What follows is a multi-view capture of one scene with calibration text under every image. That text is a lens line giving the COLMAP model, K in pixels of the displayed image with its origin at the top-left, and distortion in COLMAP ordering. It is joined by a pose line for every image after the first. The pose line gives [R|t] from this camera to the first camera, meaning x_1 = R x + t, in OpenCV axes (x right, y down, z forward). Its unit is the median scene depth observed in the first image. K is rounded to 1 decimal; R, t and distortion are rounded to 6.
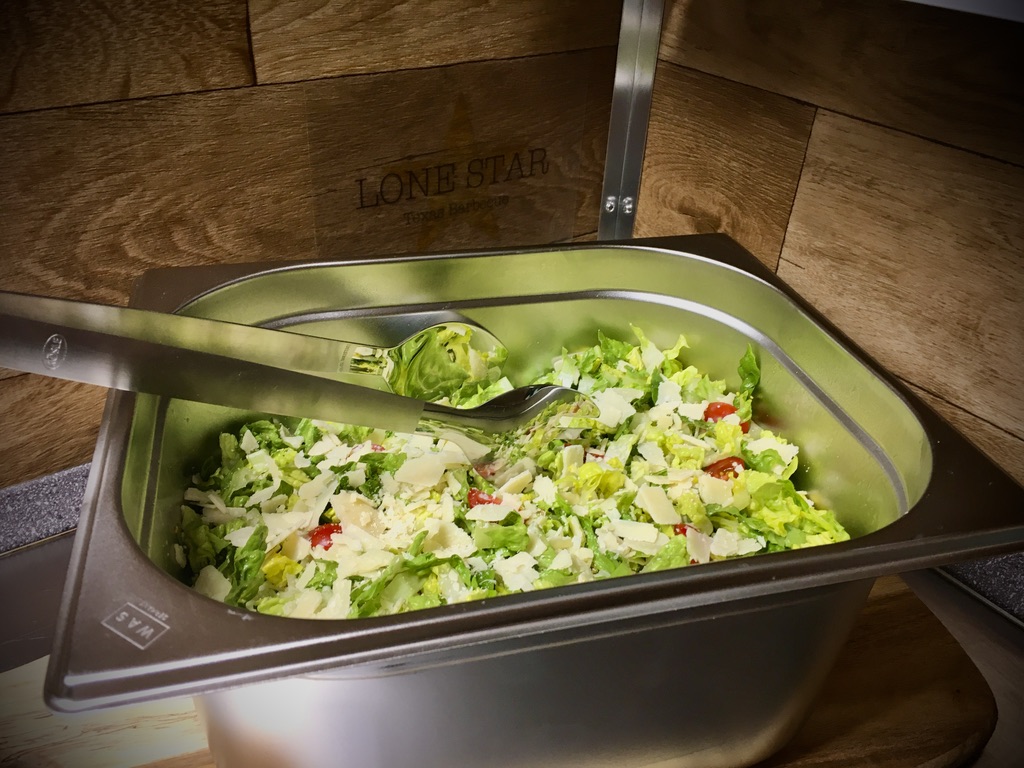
lens RADIAL K [[857.8, 0, 511.1], [0, 857.8, 414.6], [0, 0, 1]] dist [0.039116, -0.073250]
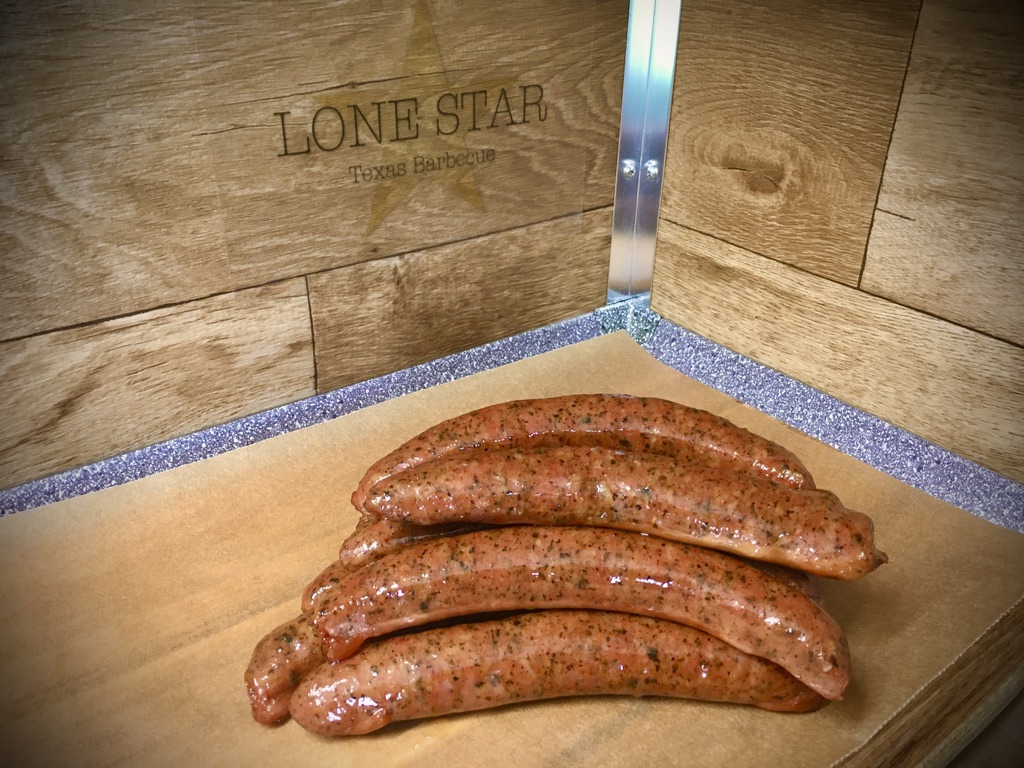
lens RADIAL K [[871.9, 0, 515.6], [0, 871.9, 405.8], [0, 0, 1]] dist [0.092787, -0.174020]
pose [[0.999379, -0.035222, 0.000988, 0.007706], [0.035197, 0.996567, -0.074937, 0.027418], [0.001655, 0.074925, 0.997188, 0.304873]]
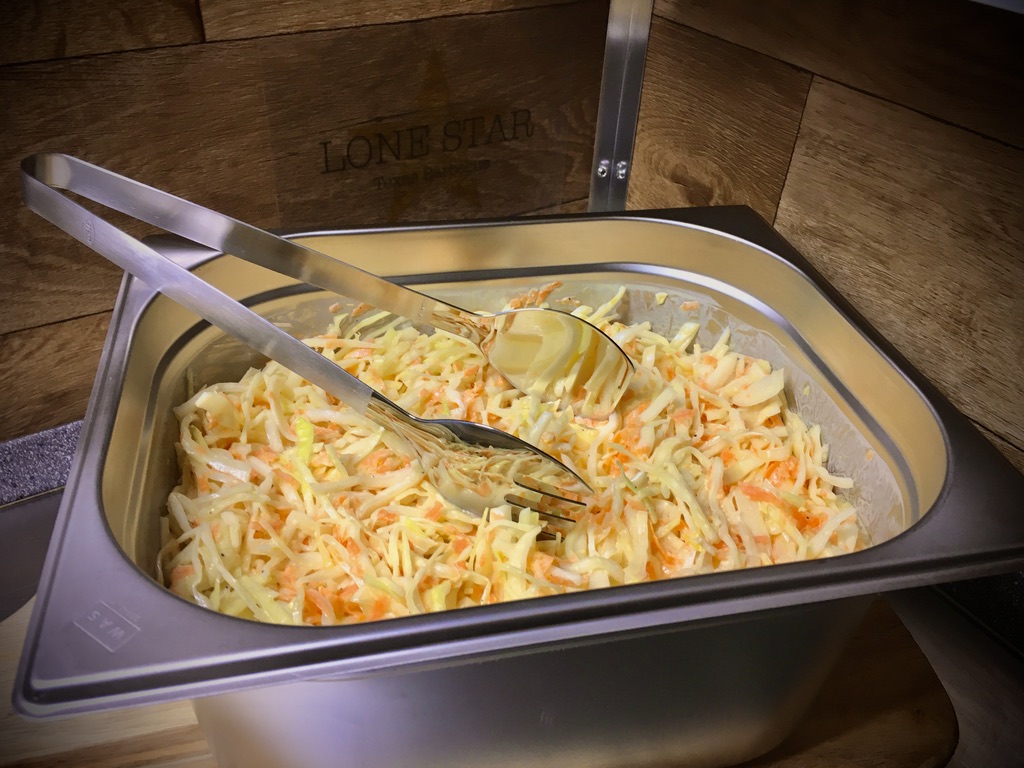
lens RADIAL K [[857.8, 0, 511.1], [0, 857.8, 414.6], [0, 0, 1]] dist [0.039116, -0.073250]
pose [[0.998653, 0.033189, -0.039876, 0.079641], [-0.030607, 0.997499, 0.063713, -0.041566], [0.041891, -0.062406, 0.997171, 0.044424]]
